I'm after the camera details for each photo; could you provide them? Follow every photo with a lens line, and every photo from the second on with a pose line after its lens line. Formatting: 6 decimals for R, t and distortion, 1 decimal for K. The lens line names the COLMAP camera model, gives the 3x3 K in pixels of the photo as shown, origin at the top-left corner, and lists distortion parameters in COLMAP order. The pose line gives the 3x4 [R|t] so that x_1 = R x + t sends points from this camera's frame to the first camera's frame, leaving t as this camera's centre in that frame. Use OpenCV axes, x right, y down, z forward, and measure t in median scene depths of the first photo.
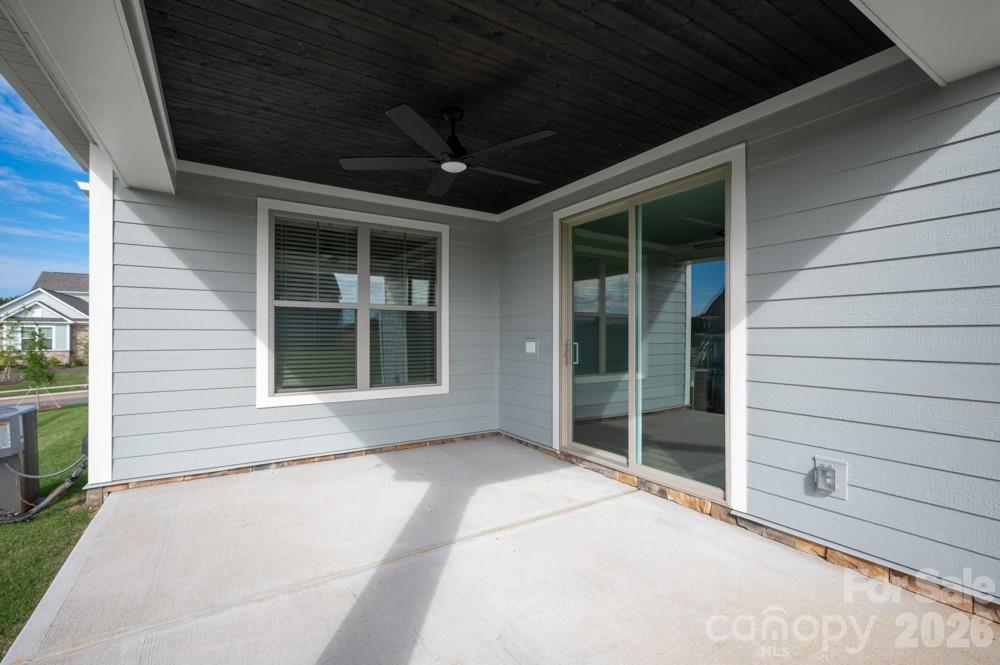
lens RADIAL K [[449.5, 0, 516.4], [0, 449.5, 333.2], [0, 0, 1]] dist [0.000539, 0.000278]
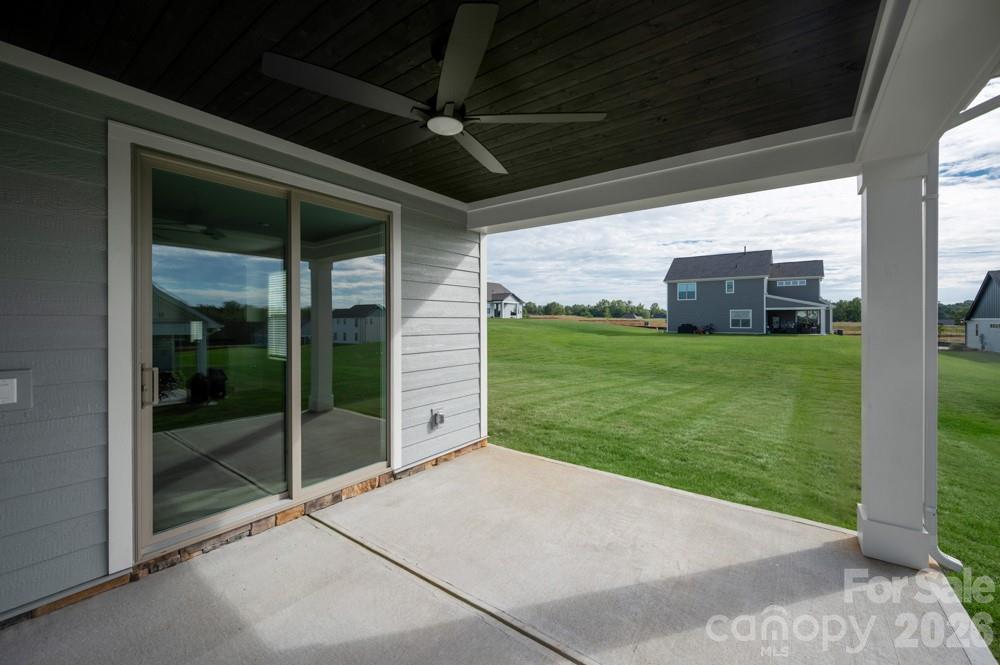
lens RADIAL K [[414.7, 0, 492.8], [0, 414.7, 326.5], [0, 0, 1]] dist [0.001715, -0.000135]
pose [[-0.335518, -0.010429, 0.941976, -0.773884], [0.003878, 0.999915, 0.012452, -0.053883], [-0.942026, 0.007831, -0.335449, 1.112940]]
